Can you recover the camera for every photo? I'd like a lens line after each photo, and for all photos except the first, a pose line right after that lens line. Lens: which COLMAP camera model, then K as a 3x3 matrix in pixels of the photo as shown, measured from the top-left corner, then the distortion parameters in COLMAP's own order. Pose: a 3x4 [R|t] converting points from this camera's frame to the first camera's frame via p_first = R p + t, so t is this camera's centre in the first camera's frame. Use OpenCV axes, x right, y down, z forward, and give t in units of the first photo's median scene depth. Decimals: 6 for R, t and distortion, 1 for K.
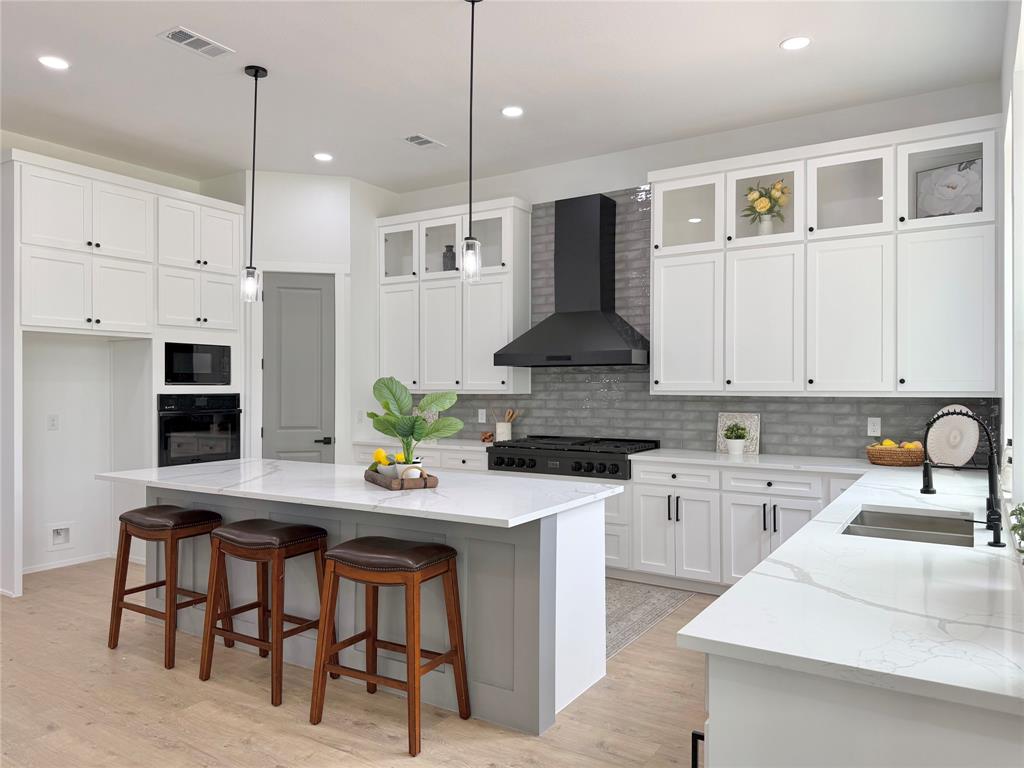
lens RADIAL K [[719.3, 0, 512.0], [0, 719.3, 384.0], [0, 0, 1]] dist [0.083401, -0.110337]
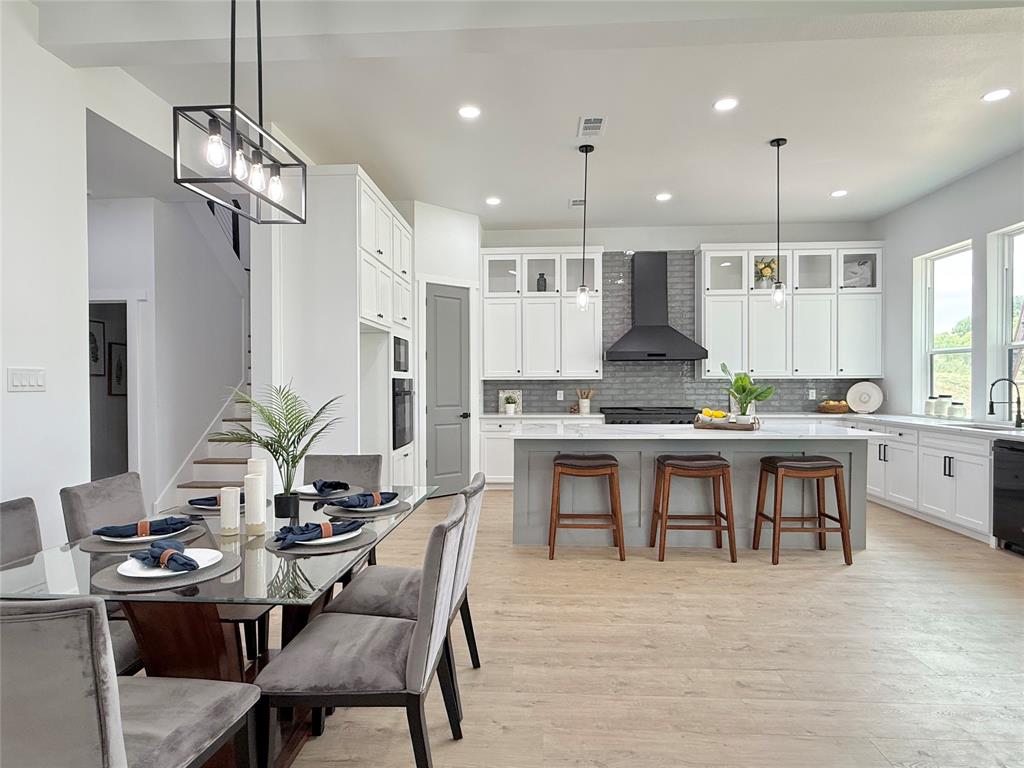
lens RADIAL K [[570.3, 0, 512.0], [0, 570.3, 384.0], [0, 0, 1]] dist [-0.000959, 0.000128]
pose [[0.871275, -0.004310, 0.490776, -0.805802], [0.002016, 0.999984, 0.005203, 0.019251], [-0.490790, -0.003544, 0.871270, 0.078067]]
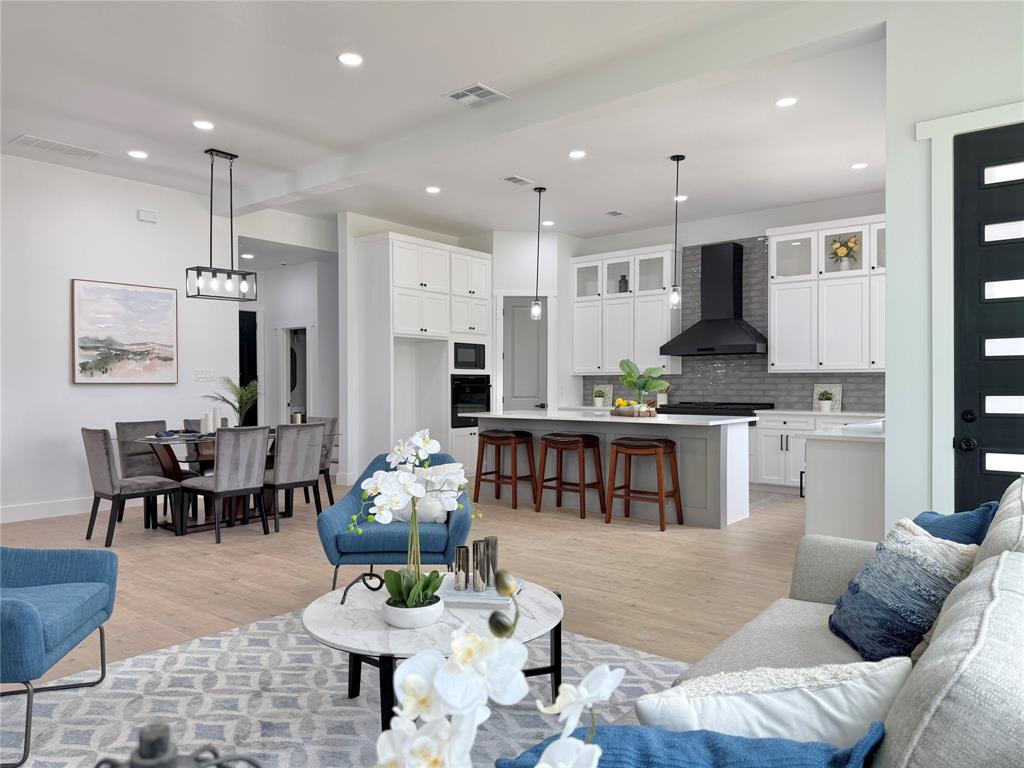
lens RADIAL K [[720.8, 0, 490.8], [0, 720.8, 387.4], [0, 0, 1]] dist [0.076639, -0.221468]
pose [[0.989190, 0.000273, -0.146642, -0.164172], [0.000387, 0.999990, 0.004469, 0.038214], [0.146641, -0.004477, 0.989180, -0.609429]]
